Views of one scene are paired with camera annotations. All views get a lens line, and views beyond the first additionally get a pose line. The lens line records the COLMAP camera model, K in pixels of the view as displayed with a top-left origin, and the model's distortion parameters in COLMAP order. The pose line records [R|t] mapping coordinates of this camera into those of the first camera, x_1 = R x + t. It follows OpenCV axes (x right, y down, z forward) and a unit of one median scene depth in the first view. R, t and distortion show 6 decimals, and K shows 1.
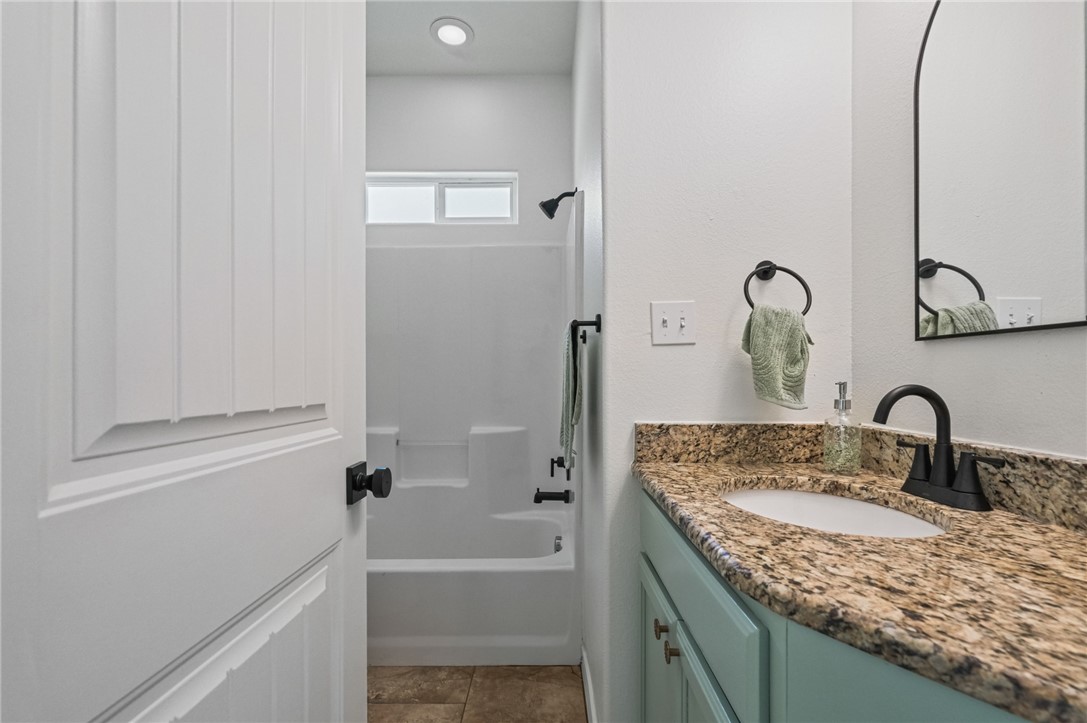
lens RADIAL K [[486.5, 0, 547.5], [0, 486.5, 372.8], [0, 0, 1]] dist [0.002643, 0.000143]
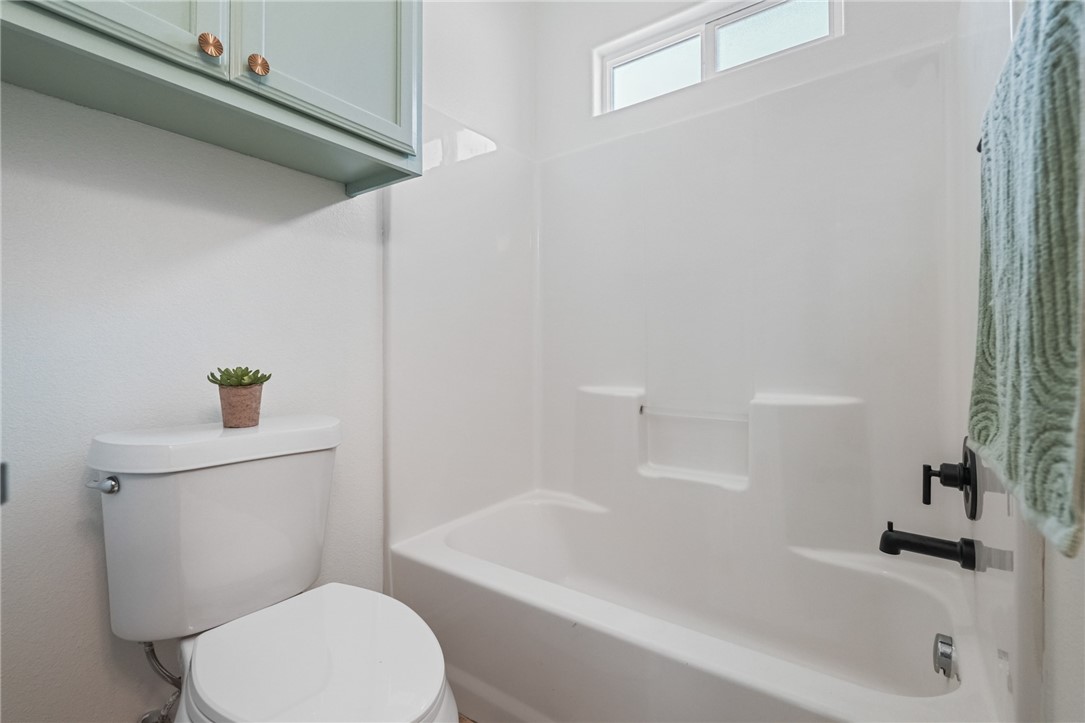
lens RADIAL K [[499.4, 0, 545.3], [0, 499.4, 346.0], [0, 0, 1]] dist [0.003519, 0.000492]
pose [[0.807647, -0.003306, -0.589657, -0.002069], [0.001465, 0.999992, -0.003600, 0.062112], [0.589665, 0.002044, 0.807645, 0.389869]]
